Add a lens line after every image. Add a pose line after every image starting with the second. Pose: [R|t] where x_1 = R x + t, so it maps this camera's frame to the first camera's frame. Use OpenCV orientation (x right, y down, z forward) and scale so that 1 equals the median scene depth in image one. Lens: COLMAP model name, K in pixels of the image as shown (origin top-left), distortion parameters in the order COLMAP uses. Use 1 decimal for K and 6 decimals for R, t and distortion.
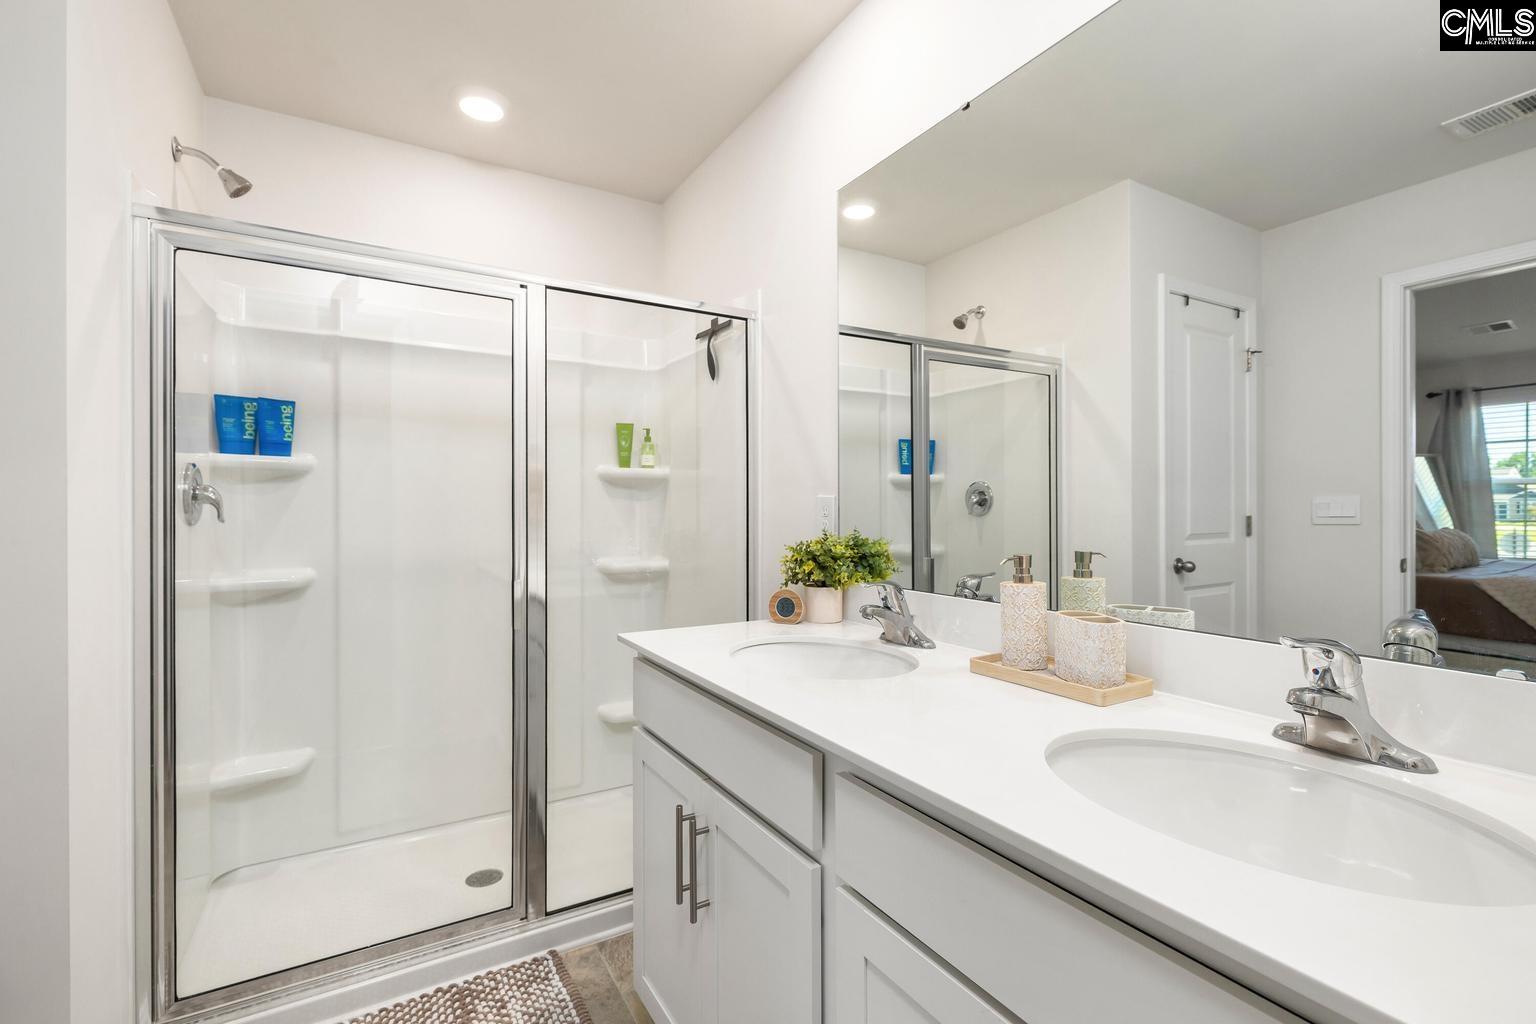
lens RADIAL K [[689.8, 0, 765.5], [0, 689.8, 514.7], [0, 0, 1]] dist [0.000207, -0.000053]
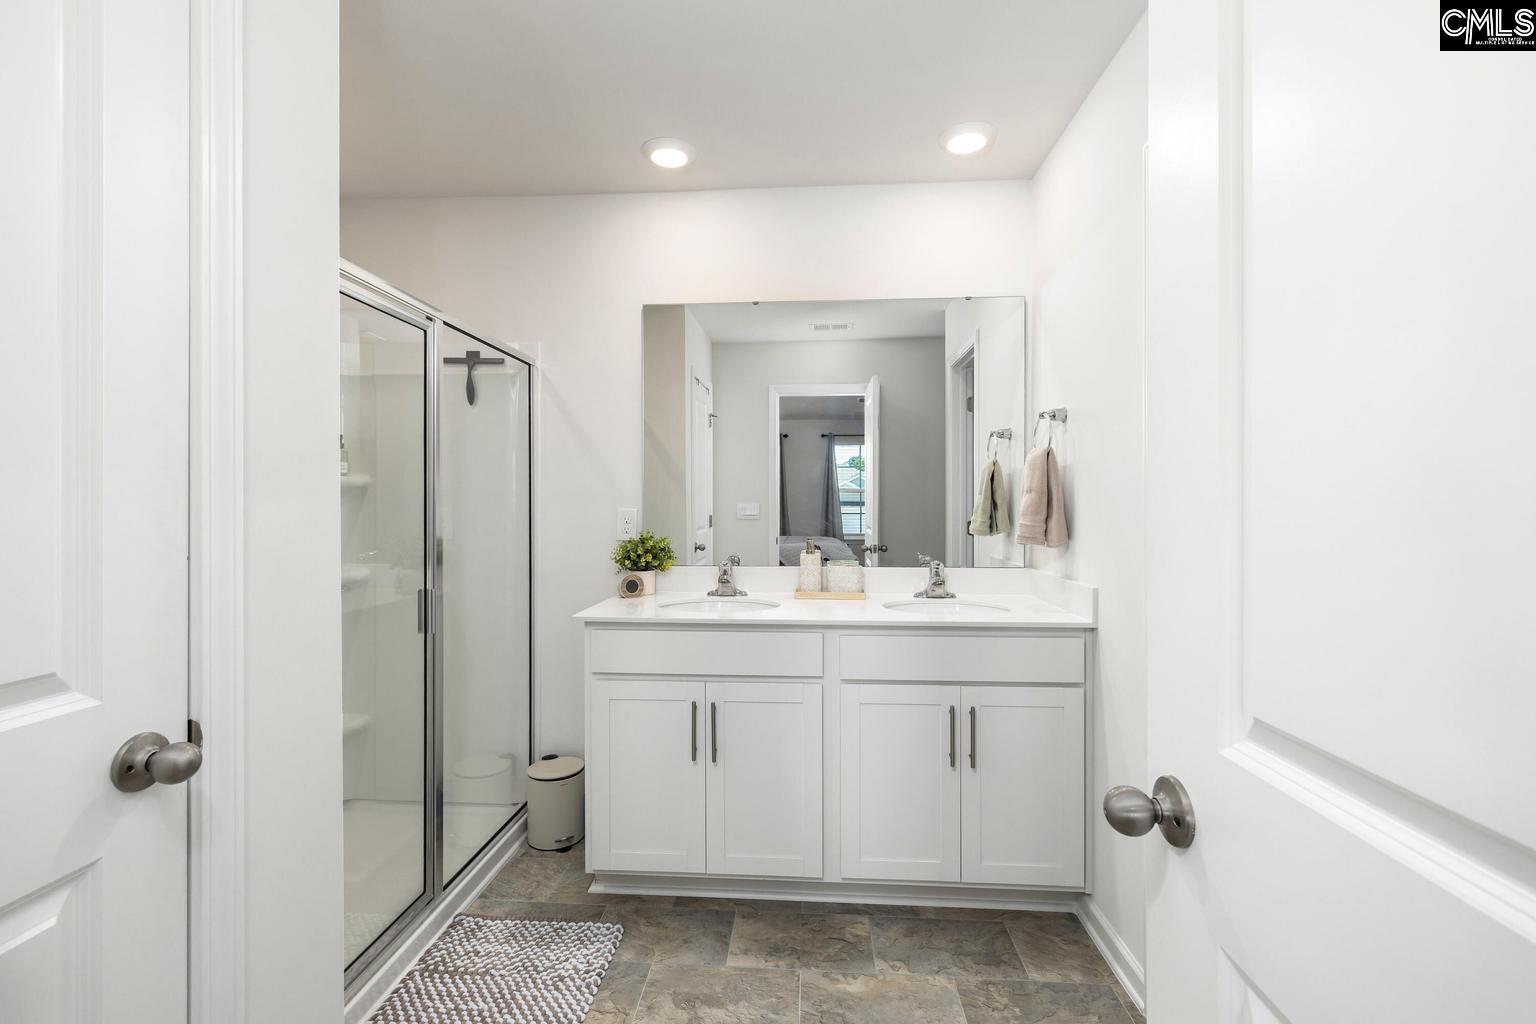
lens RADIAL K [[689.8, 0, 768.3], [0, 689.8, 504.6], [0, 0, 1]] dist [0.000207, -0.000053]
pose [[0.558786, -0.001178, 0.829311, -0.958022], [0.004726, 0.999987, -0.001764, -0.033175], [-0.829298, 0.004905, 0.558785, -0.054056]]
